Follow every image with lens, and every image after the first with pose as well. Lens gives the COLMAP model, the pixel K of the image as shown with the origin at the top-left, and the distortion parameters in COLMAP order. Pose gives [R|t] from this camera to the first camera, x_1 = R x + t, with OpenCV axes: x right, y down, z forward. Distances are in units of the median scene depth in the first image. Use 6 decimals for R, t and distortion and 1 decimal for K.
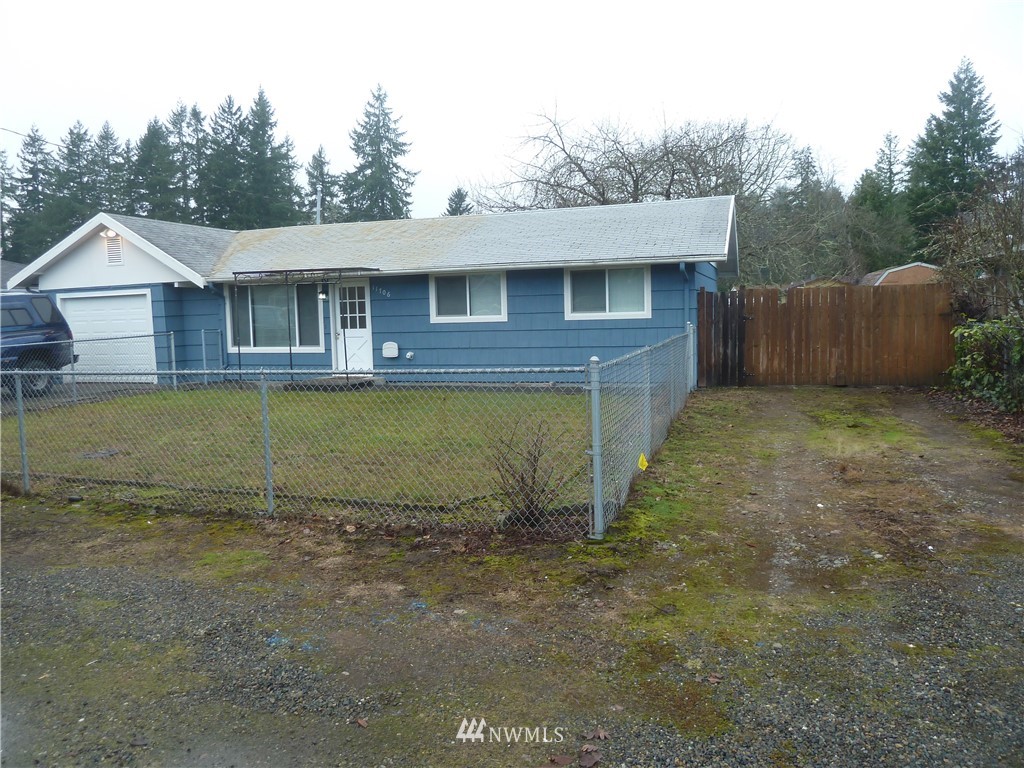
lens RADIAL K [[761.4, 0, 511.1], [0, 761.4, 386.8], [0, 0, 1]] dist [-0.033797, 0.000608]
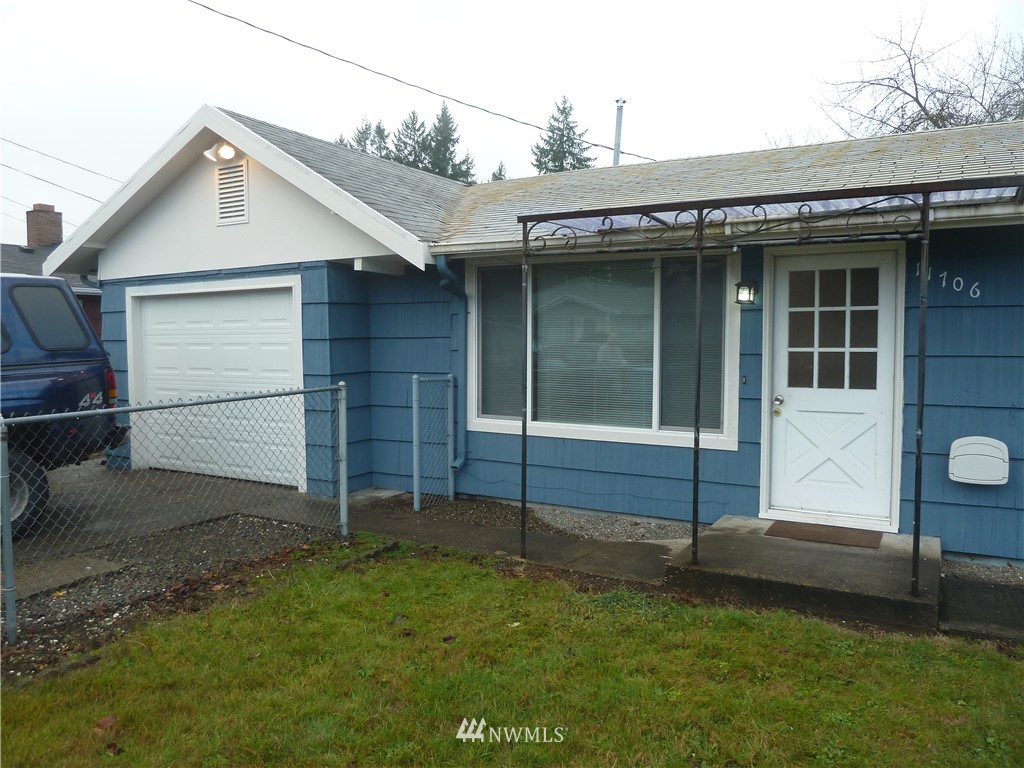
lens RADIAL K [[761.4, 0, 513.4], [0, 761.4, 382.0], [0, 0, 1]] dist [-0.033797, 0.000608]
pose [[0.978641, 0.033798, -0.202781, -0.036237], [-0.041741, 0.998514, -0.035023, -0.007865], [0.201296, 0.042739, 0.978598, 0.081254]]
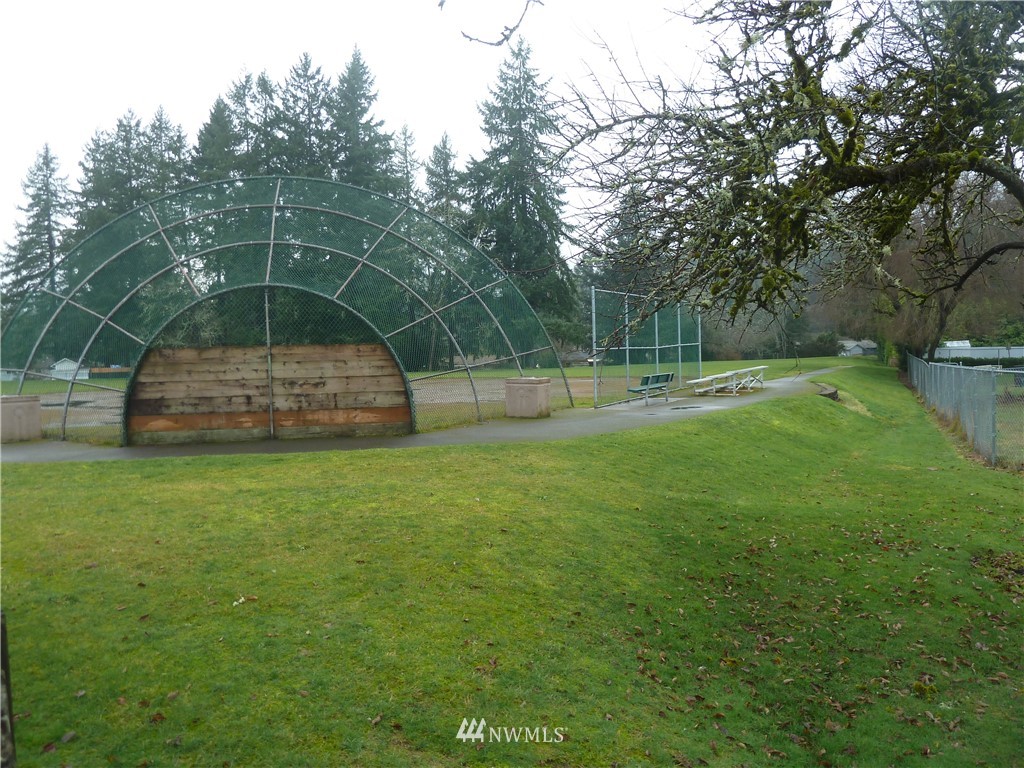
lens RADIAL K [[761.4, 0, 511.0], [0, 761.4, 379.8], [0, 0, 1]] dist [-0.033797, 0.000608]
pose [[0.973557, 0.004115, -0.228407, -0.023091], [-0.019203, 0.997773, -0.063873, -0.038951], [0.227635, 0.066570, 0.971468, 0.373296]]
